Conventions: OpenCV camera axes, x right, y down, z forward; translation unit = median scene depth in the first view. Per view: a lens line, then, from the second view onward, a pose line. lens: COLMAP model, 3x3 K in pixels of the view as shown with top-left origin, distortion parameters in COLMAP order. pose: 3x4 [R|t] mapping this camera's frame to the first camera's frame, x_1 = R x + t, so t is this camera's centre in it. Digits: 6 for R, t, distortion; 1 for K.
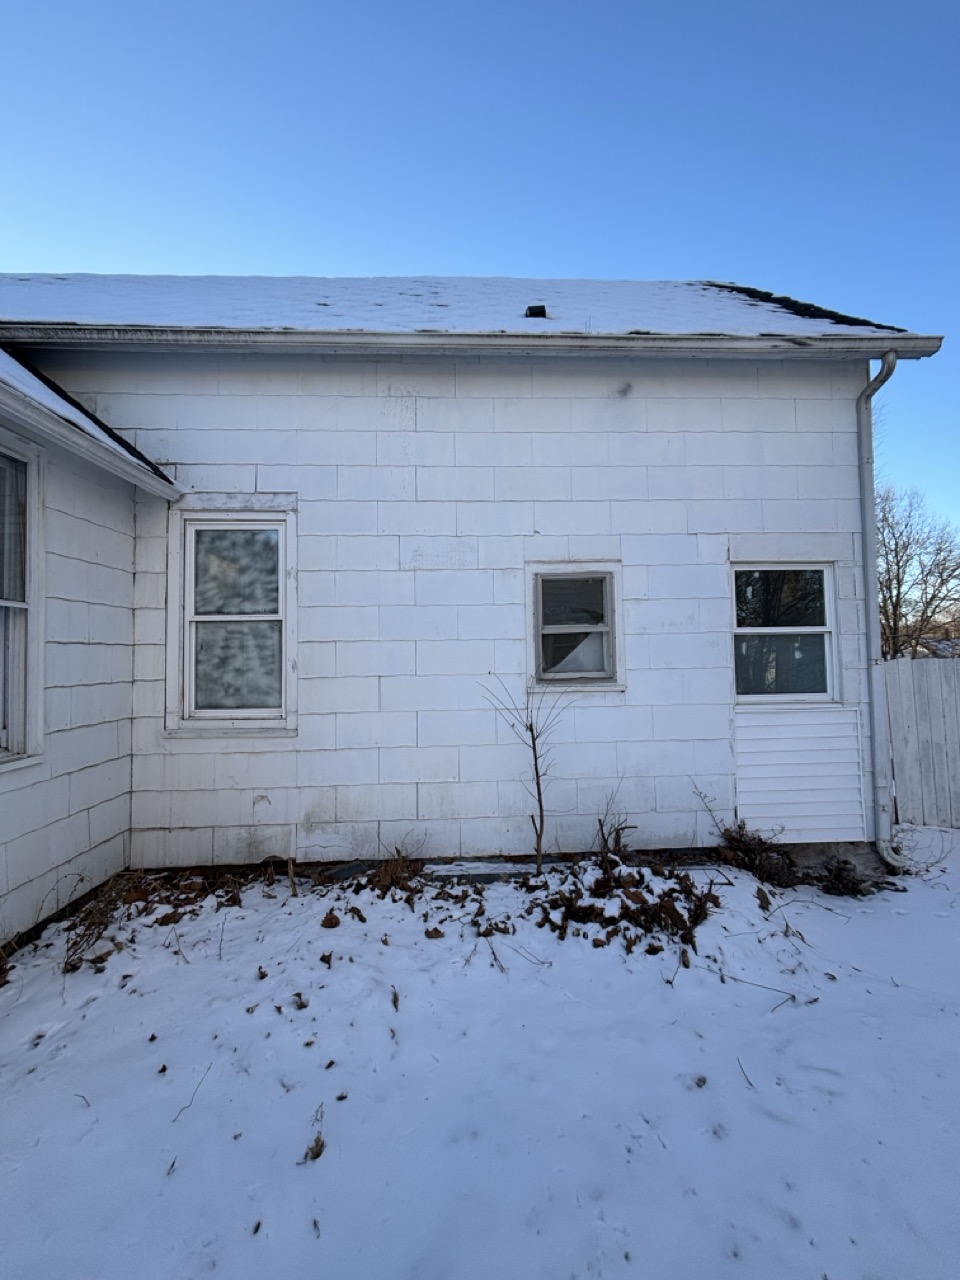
lens RADIAL K [[514.0, 0, 481.9], [0, 514.0, 634.3], [0, 0, 1]] dist [-0.007206, 0.002774]
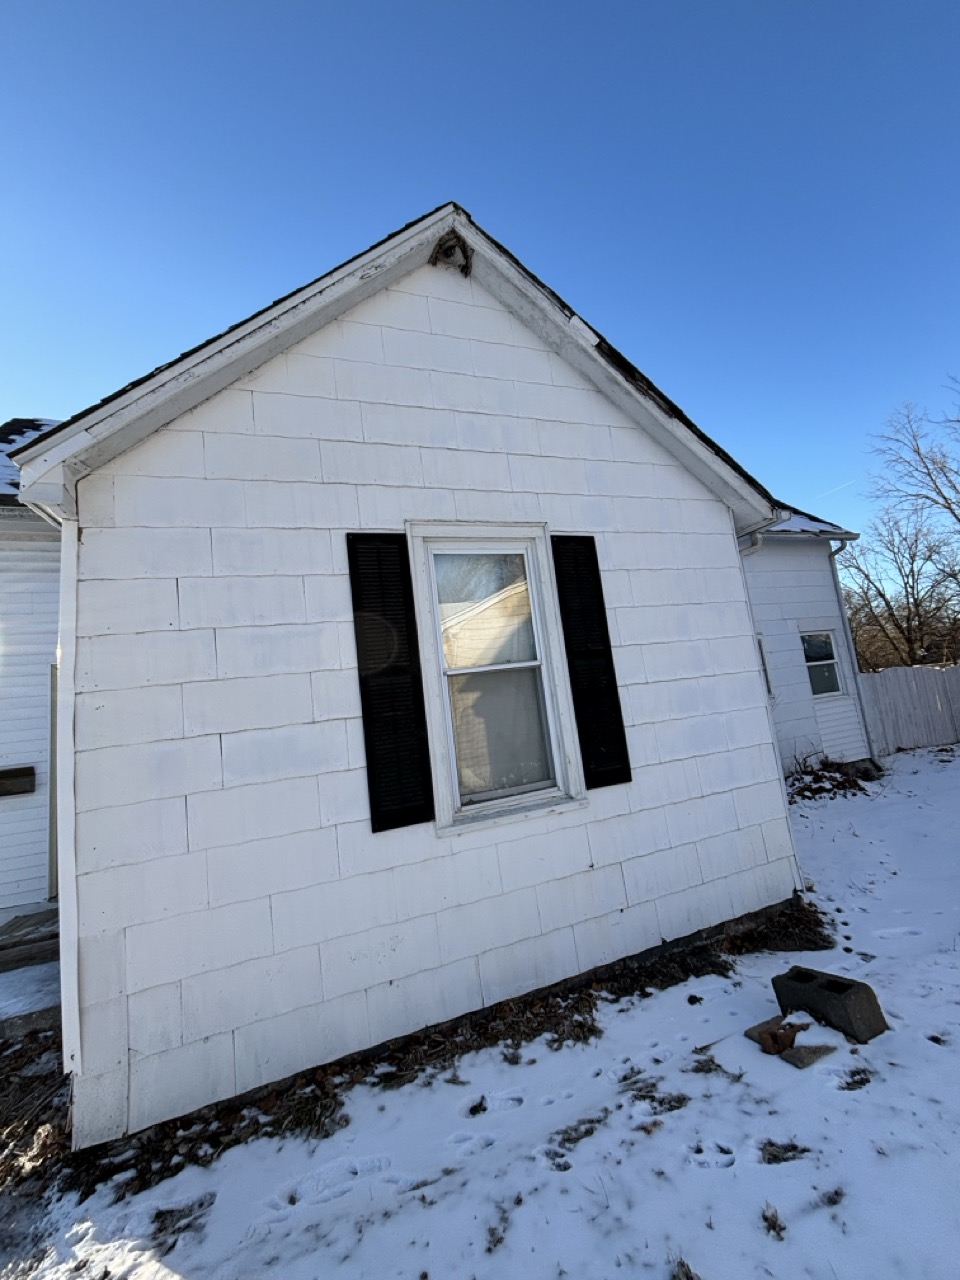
lens RADIAL K [[514.0, 0, 480.0], [0, 514.0, 638.6], [0, 0, 1]] dist [-0.007206, 0.002774]
pose [[0.943283, -0.052542, 0.327805, -1.479732], [0.089925, 0.990922, -0.099939, -0.023069], [-0.319578, 0.123748, 0.939445, -0.568304]]
